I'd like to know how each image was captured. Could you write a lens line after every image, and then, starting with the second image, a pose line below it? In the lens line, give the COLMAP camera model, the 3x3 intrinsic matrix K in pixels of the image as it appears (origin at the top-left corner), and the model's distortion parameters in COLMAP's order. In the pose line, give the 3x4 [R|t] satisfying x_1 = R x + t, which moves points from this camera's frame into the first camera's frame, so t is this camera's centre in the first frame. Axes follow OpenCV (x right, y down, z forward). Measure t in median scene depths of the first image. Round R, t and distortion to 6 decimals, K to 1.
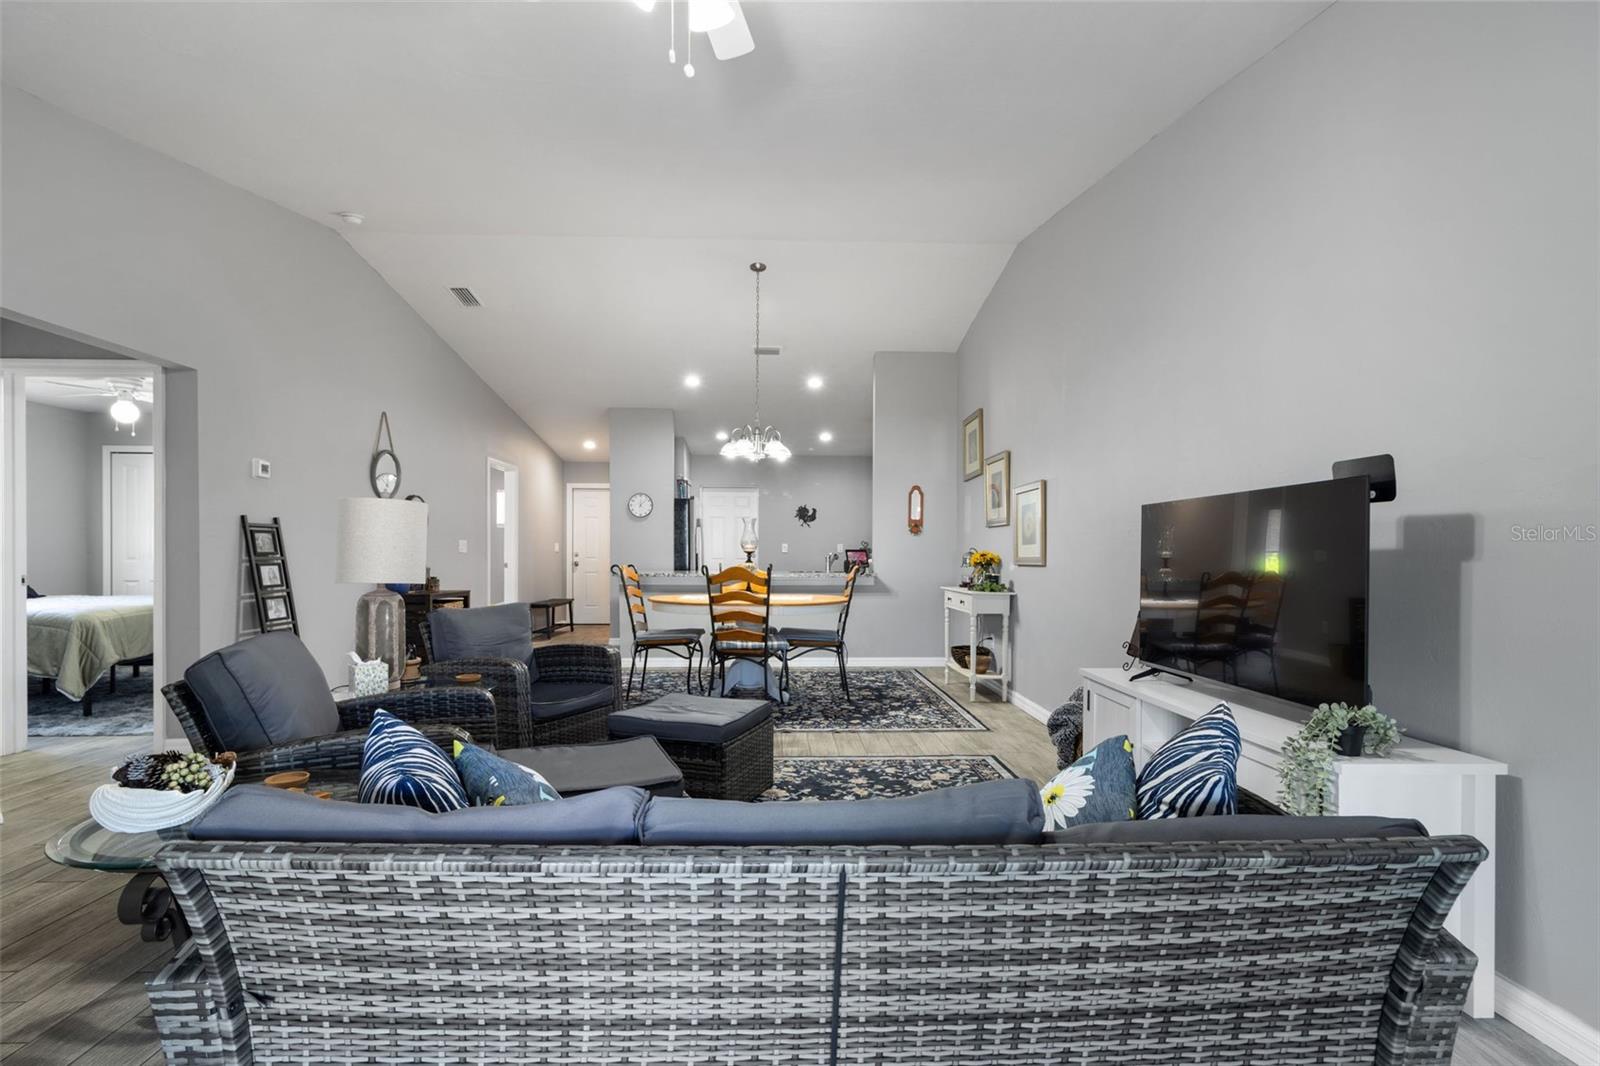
lens RADIAL K [[745.5, 0, 798.0], [0, 745.5, 558.1], [0, 0, 1]] dist [-0.000360, 0.002305]
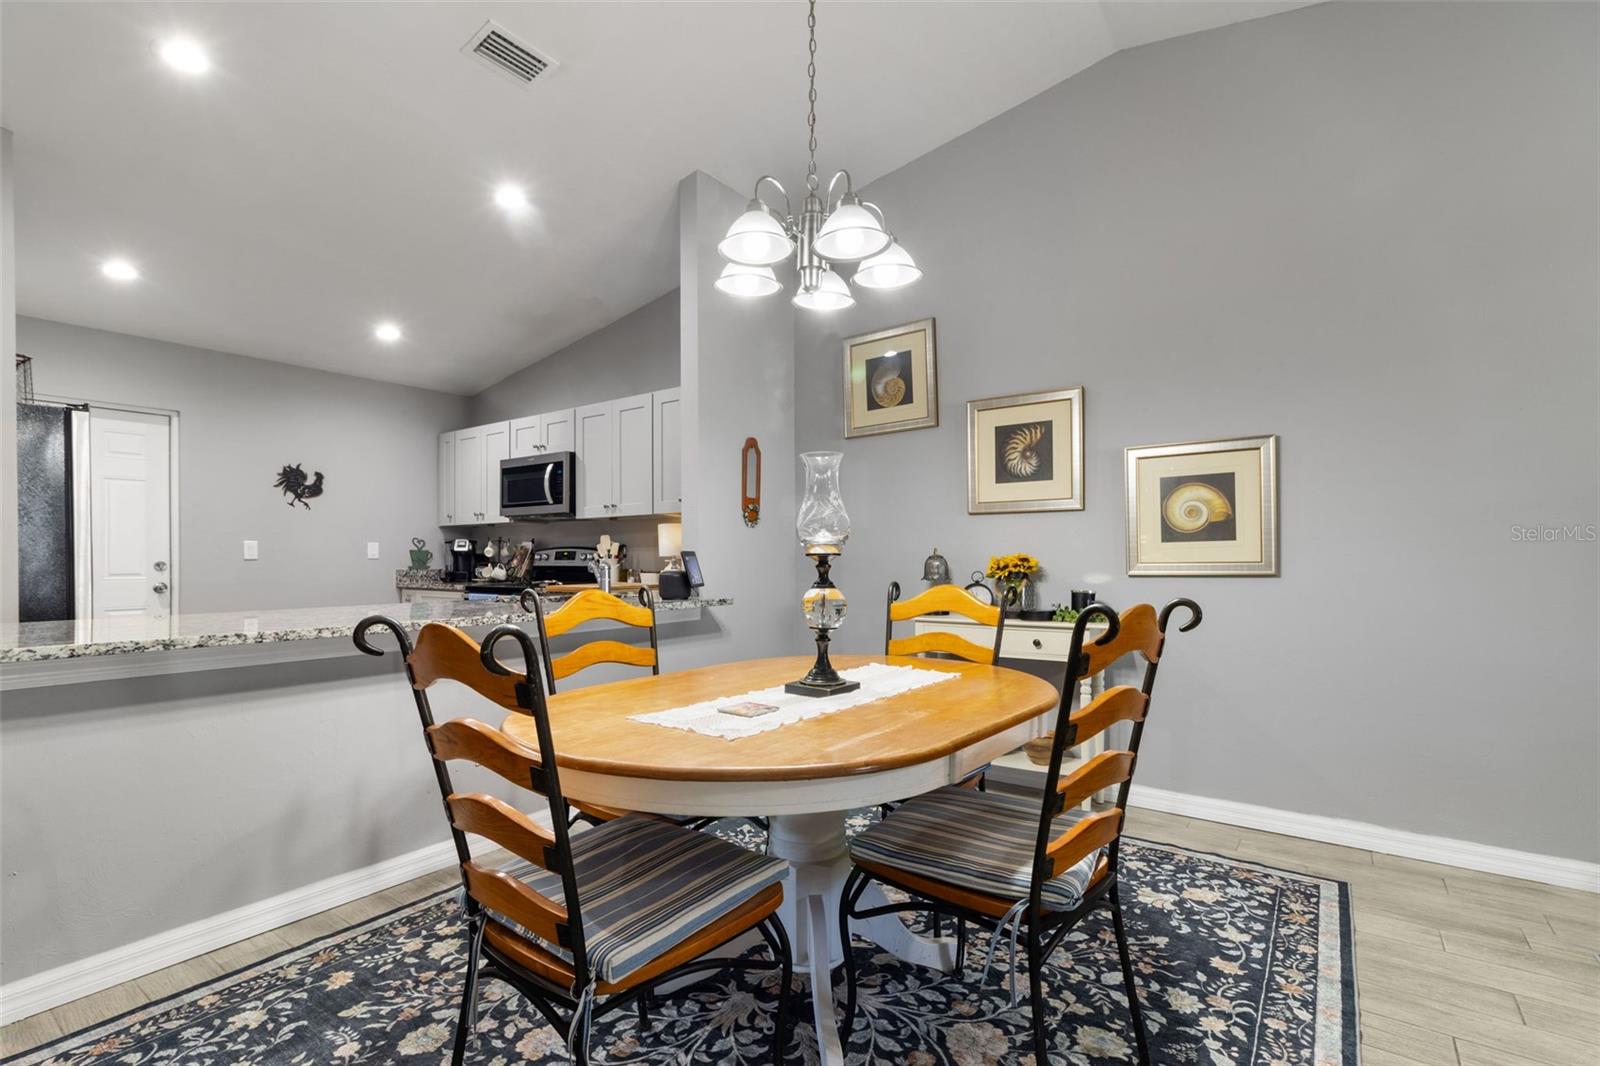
lens RADIAL K [[745.5, 0, 801.8], [0, 745.5, 556.8], [0, 0, 1]] dist [-0.000360, 0.002305]
pose [[0.612341, -0.006247, 0.790569, -0.352456], [0.011809, 0.999929, -0.001245, -0.008407], [-0.790506, 0.010099, 0.612371, 0.839164]]
